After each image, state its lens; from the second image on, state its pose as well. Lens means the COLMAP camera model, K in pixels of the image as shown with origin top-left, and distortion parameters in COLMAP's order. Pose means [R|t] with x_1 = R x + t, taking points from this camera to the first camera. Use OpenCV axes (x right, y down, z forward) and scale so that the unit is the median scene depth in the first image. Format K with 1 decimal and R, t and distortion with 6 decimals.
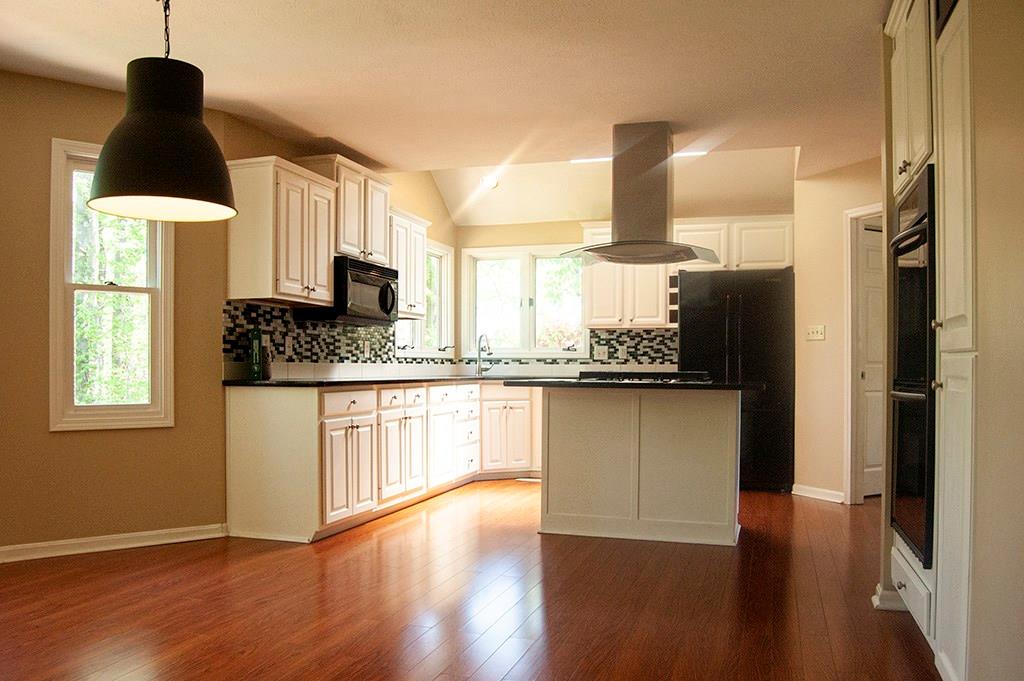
lens RADIAL K [[816.9, 0, 511.5], [0, 816.9, 347.3], [0, 0, 1]] dist [-0.016793, 0.002444]
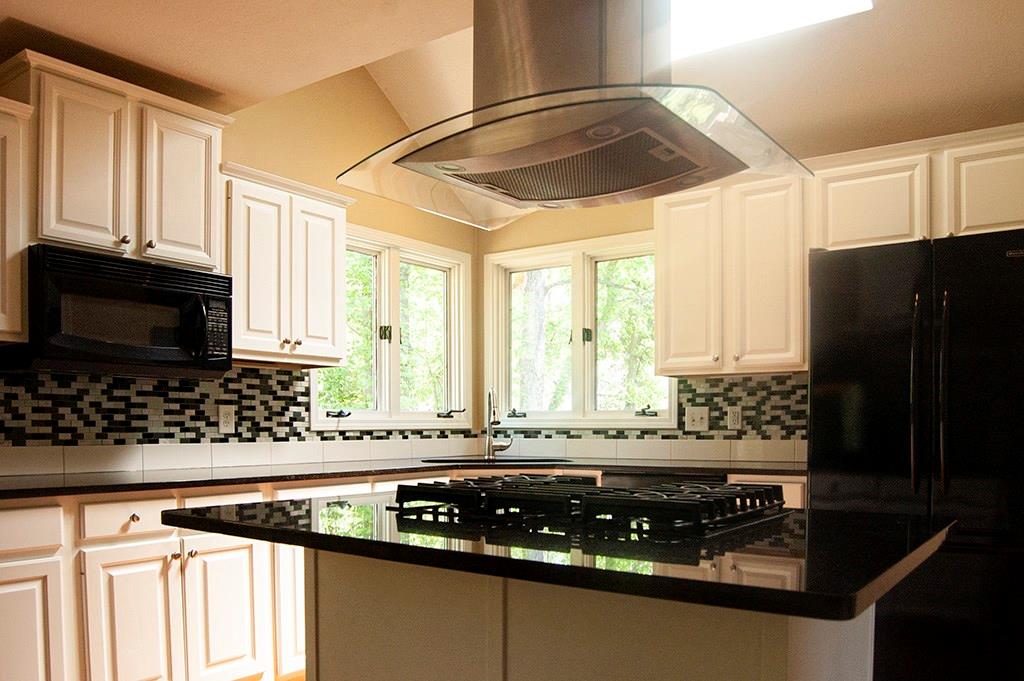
lens RADIAL K [[816.9, 0, 517.5], [0, 816.9, 403.0], [0, 0, 1]] dist [-0.016793, 0.002444]
pose [[0.946462, -0.013195, -0.322545, 0.179866], [0.012123, 0.999912, -0.005332, -0.002844], [0.322587, 0.001137, 0.946539, 0.443029]]
